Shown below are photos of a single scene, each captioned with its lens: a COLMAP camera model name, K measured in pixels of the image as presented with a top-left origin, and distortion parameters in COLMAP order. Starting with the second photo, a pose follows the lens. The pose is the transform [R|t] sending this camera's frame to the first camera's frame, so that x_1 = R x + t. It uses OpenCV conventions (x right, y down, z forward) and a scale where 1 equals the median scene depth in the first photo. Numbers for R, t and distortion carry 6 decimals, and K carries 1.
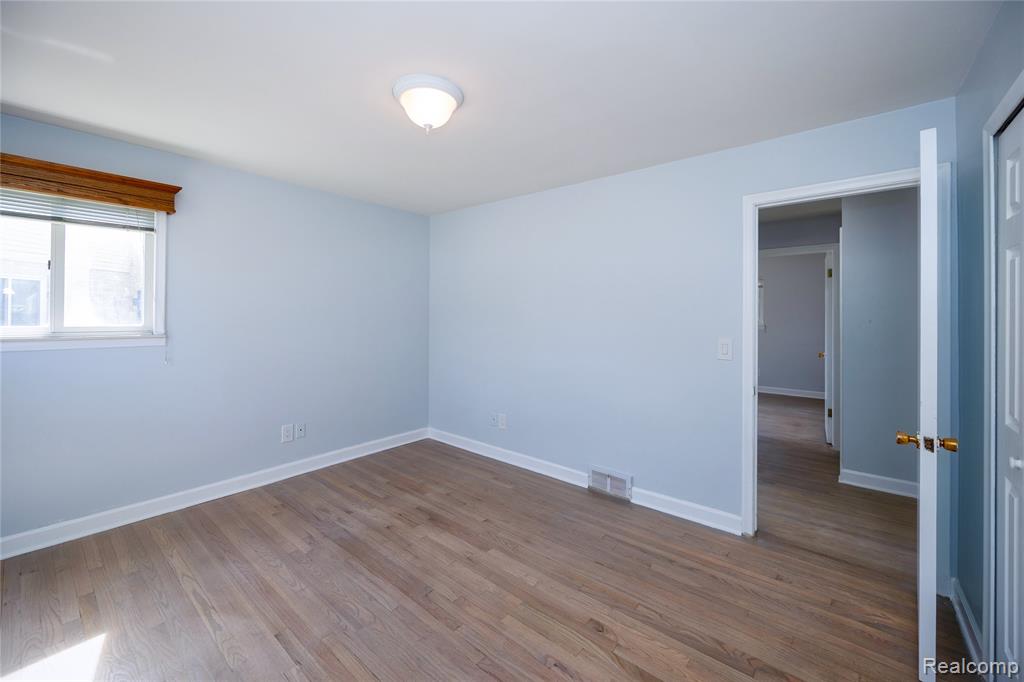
lens RADIAL K [[396.5, 0, 525.3], [0, 396.5, 319.3], [0, 0, 1]] dist [-0.000132, -0.000052]
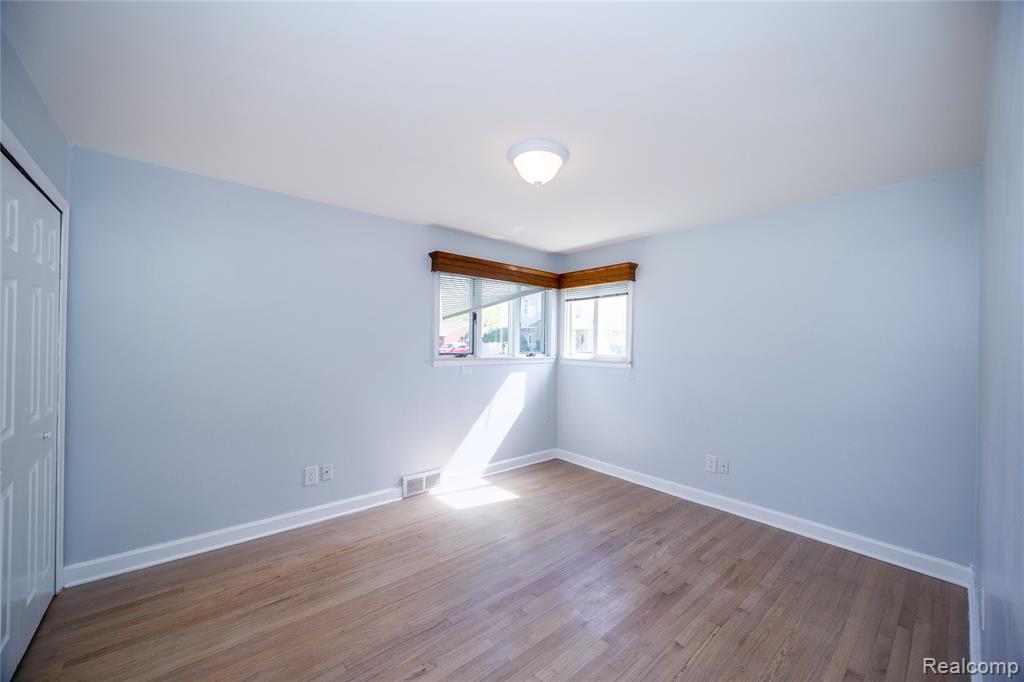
lens RADIAL K [[396.5, 0, 511.3], [0, 396.5, 340.1], [0, 0, 1]] dist [-0.000132, -0.000052]
pose [[-0.186567, -0.017701, -0.982283, 0.711515], [-0.024116, 0.999619, -0.013433, -0.013243], [0.982146, 0.021183, -0.186923, 0.907256]]
